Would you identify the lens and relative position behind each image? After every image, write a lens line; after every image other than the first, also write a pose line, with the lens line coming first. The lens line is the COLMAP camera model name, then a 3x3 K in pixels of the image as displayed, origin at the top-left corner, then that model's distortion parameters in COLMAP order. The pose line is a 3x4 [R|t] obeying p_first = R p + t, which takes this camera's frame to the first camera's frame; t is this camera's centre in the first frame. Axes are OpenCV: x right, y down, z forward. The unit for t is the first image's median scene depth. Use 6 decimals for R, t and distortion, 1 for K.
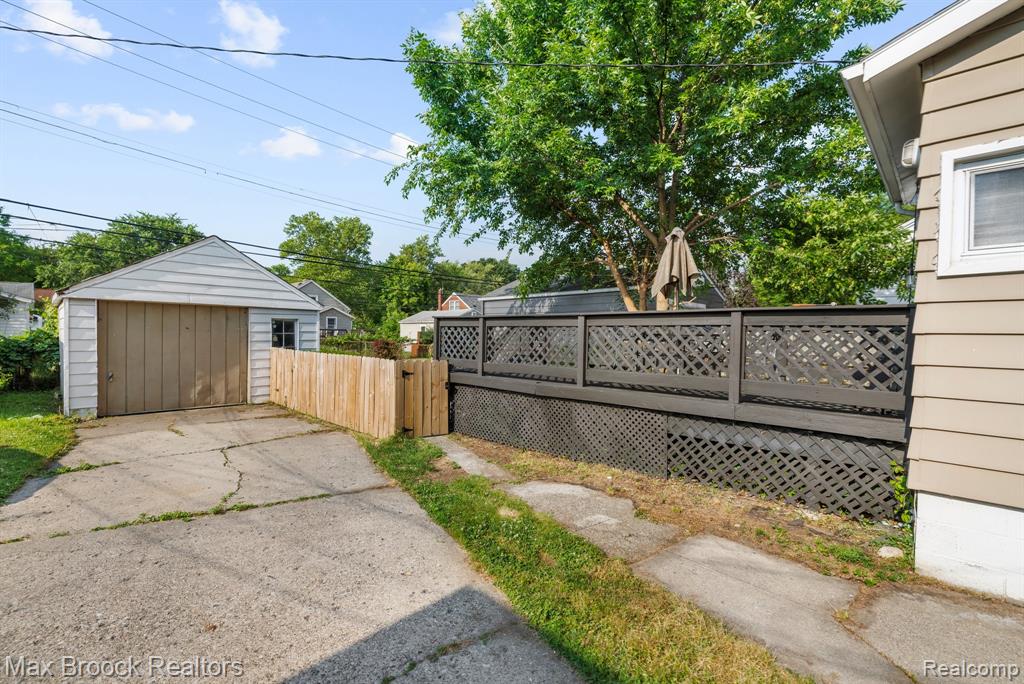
lens RADIAL K [[442.6, 0, 510.6], [0, 442.6, 340.6], [0, 0, 1]] dist [0.000115, 0.000015]
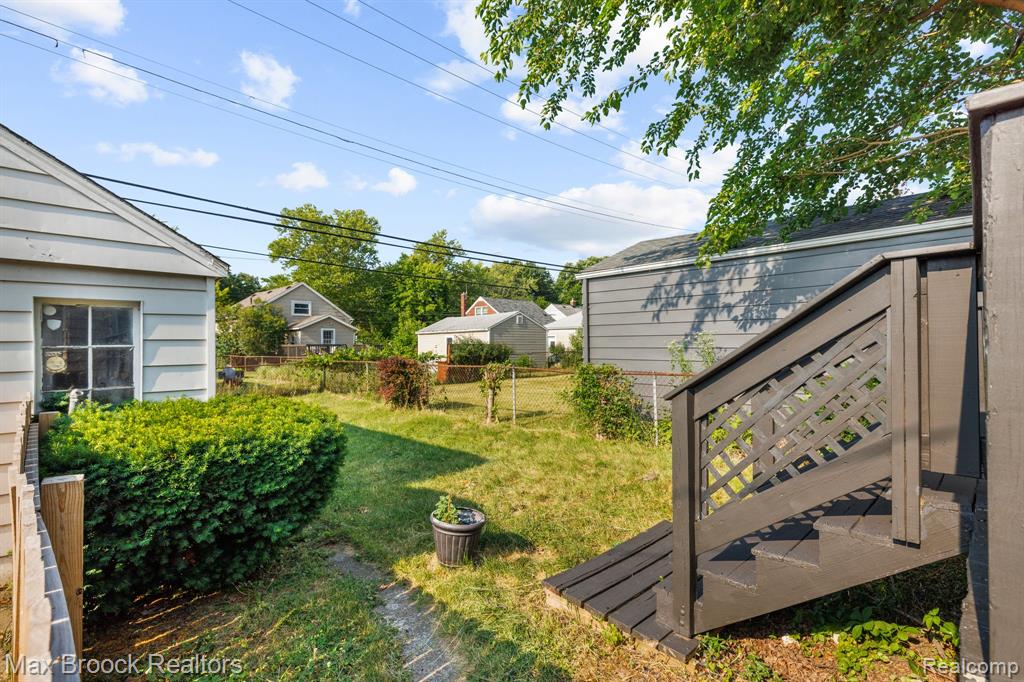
lens RADIAL K [[470.2, 0, 513.2], [0, 470.2, 345.4], [0, 0, 1]] dist [-0.000345, -0.000021]
pose [[0.999285, -0.020112, -0.032031, -0.040219], [0.019453, 0.999596, -0.020735, -0.000781], [0.032435, 0.020097, 0.999272, 0.136745]]
